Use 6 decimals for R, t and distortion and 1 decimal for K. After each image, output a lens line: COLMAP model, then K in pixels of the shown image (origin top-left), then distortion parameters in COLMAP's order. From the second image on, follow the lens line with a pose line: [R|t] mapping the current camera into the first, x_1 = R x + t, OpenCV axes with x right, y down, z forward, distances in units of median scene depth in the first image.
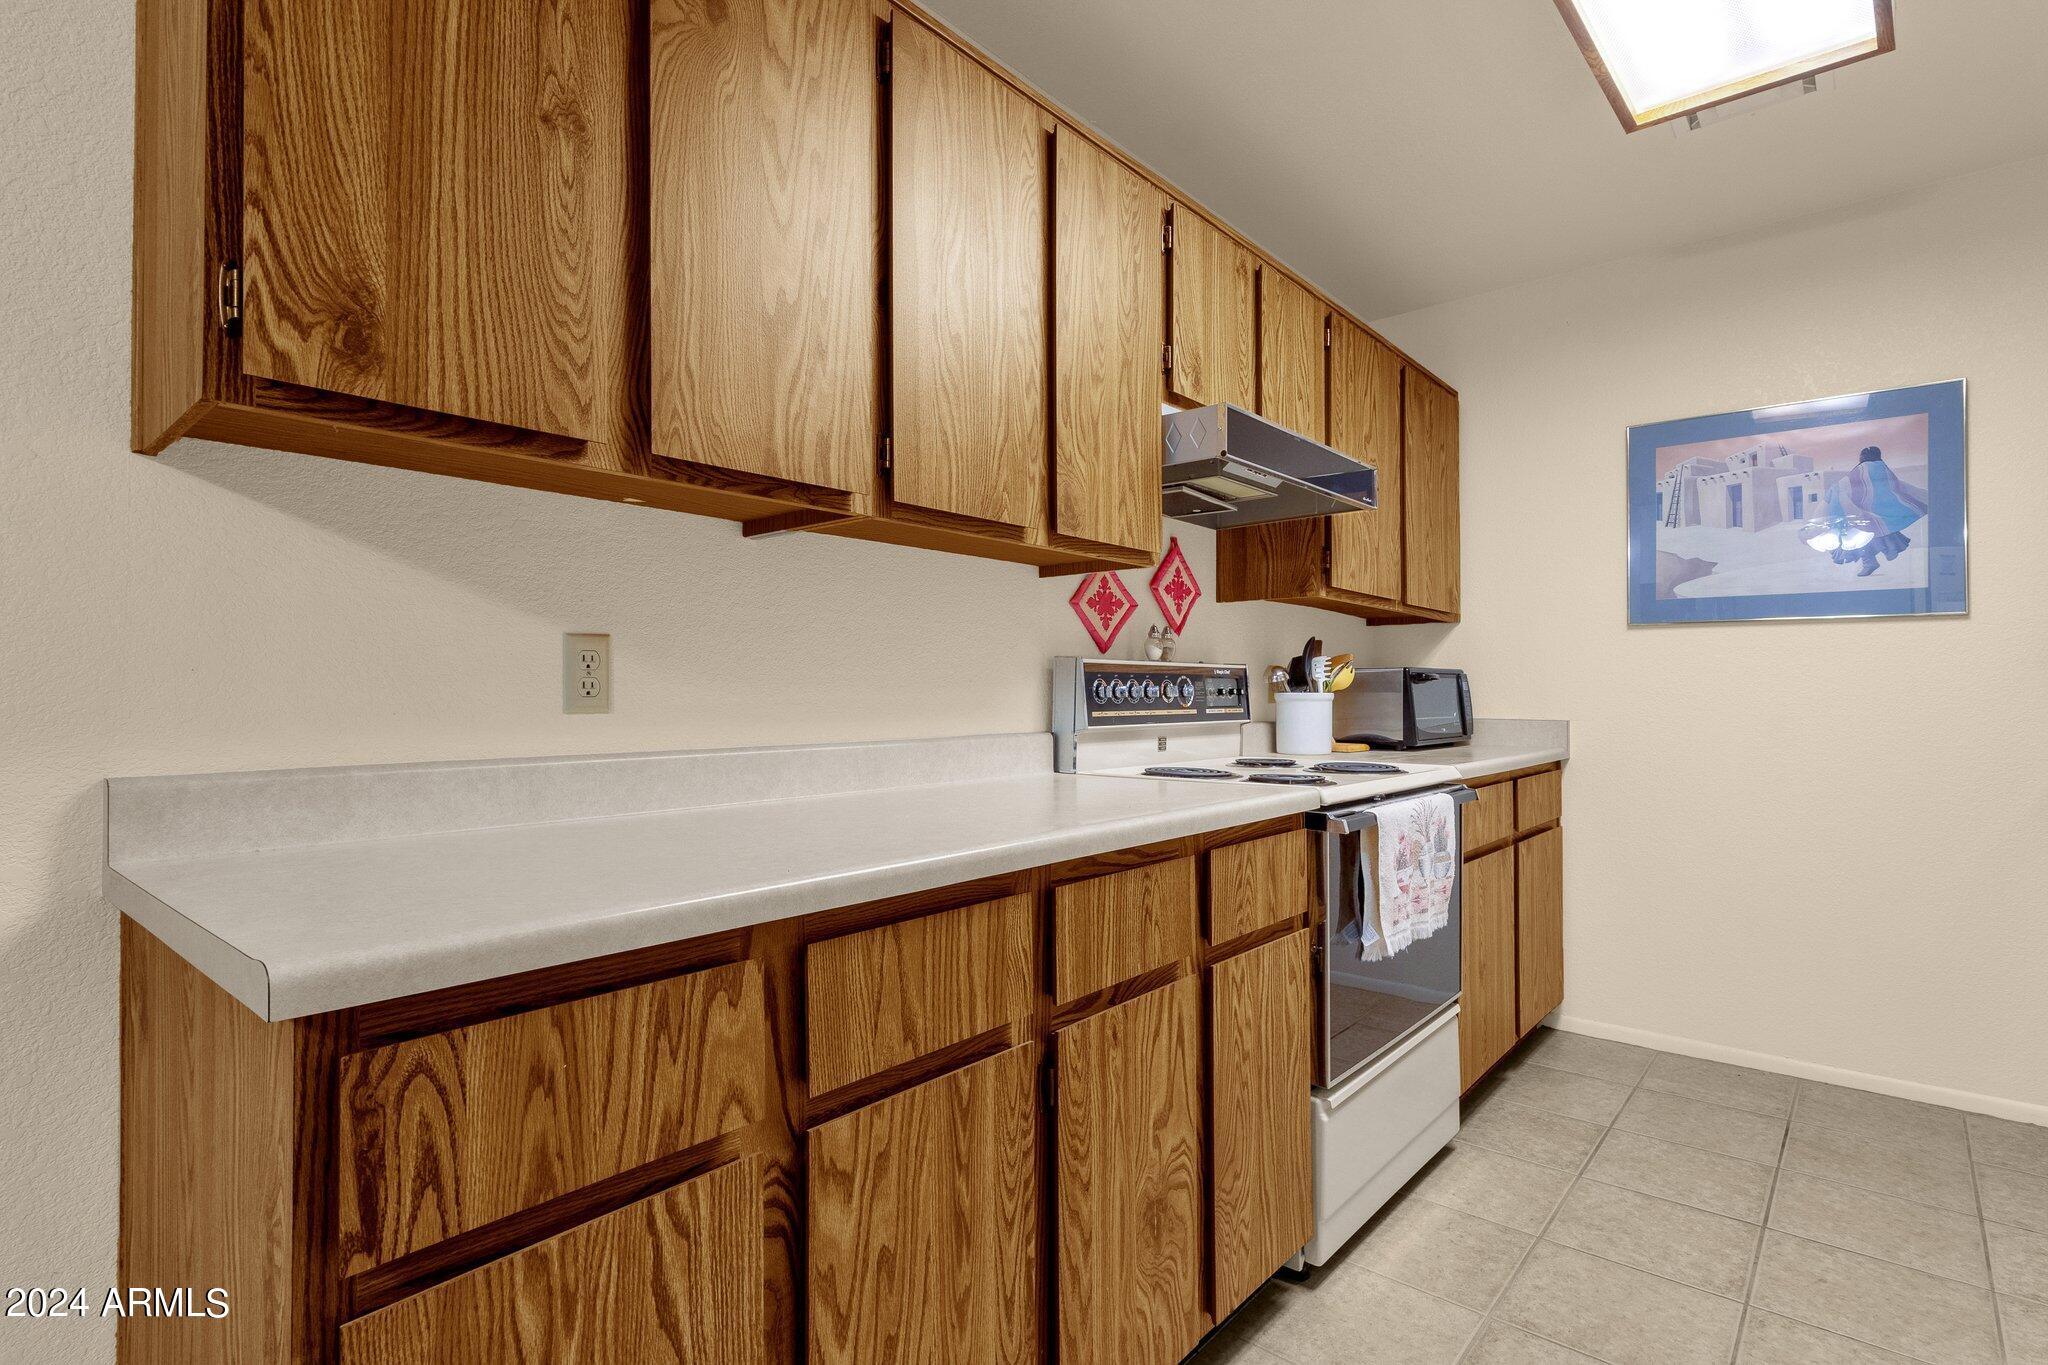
lens RADIAL K [[1011.3, 0, 1024.0], [0, 1011.3, 682.5], [0, 0, 1]] dist [0.006507, 0.000956]
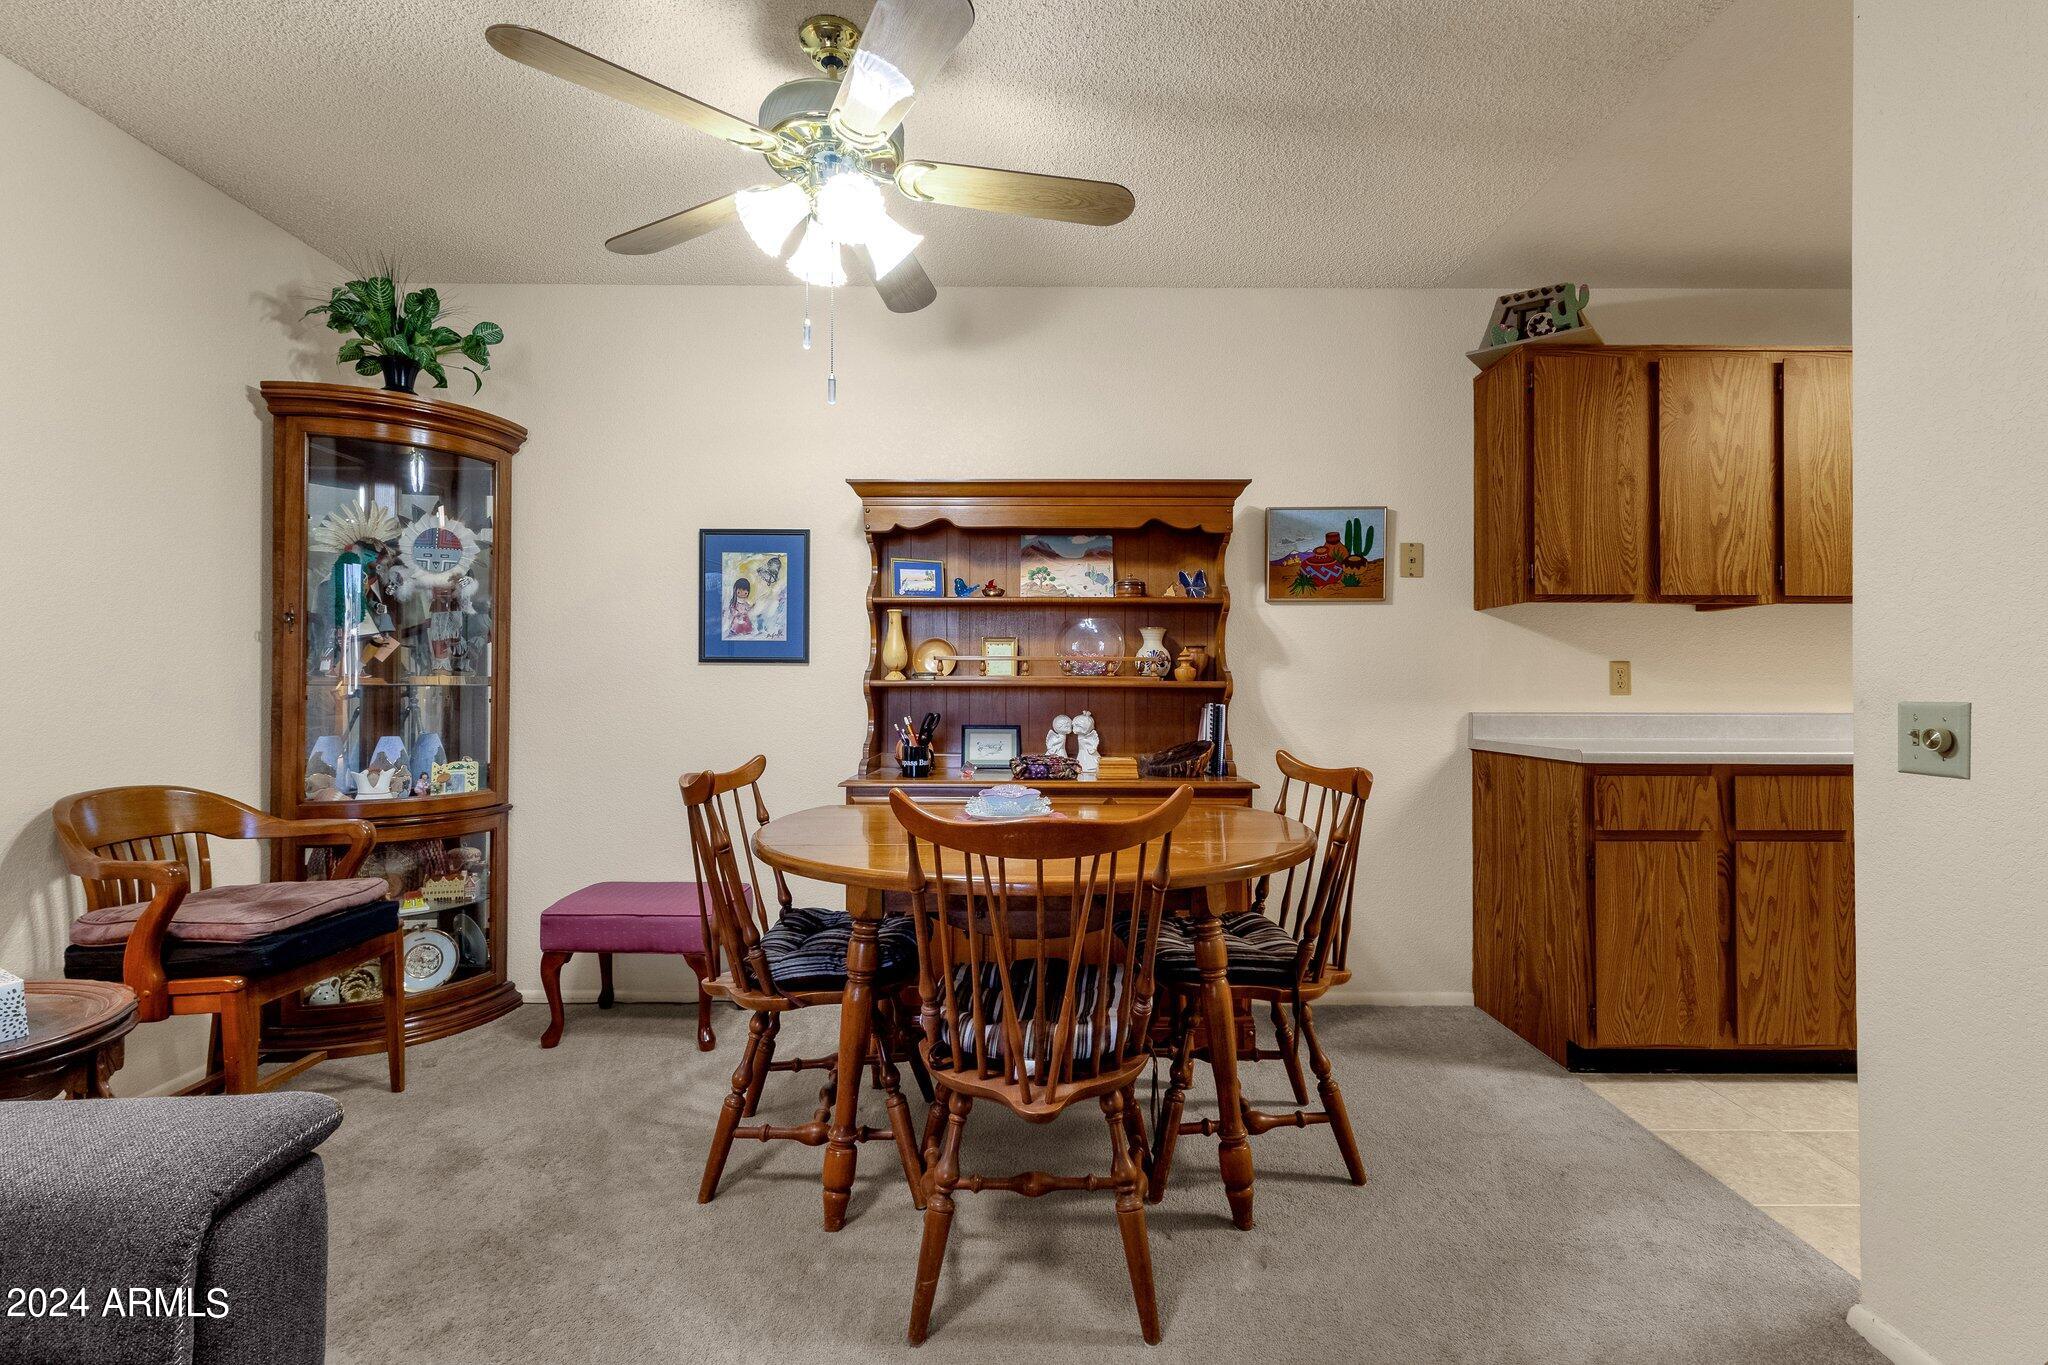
lens RADIAL K [[933.8, 0, 1024.0], [0, 933.8, 682.5], [0, 0, 1]] dist [-0.000524, -0.000164]
pose [[0.651258, -0.002278, -0.758853, 0.465048], [0.005989, 0.999980, 0.002138, -0.018222], [0.758833, -0.005938, 0.651258, -2.172752]]
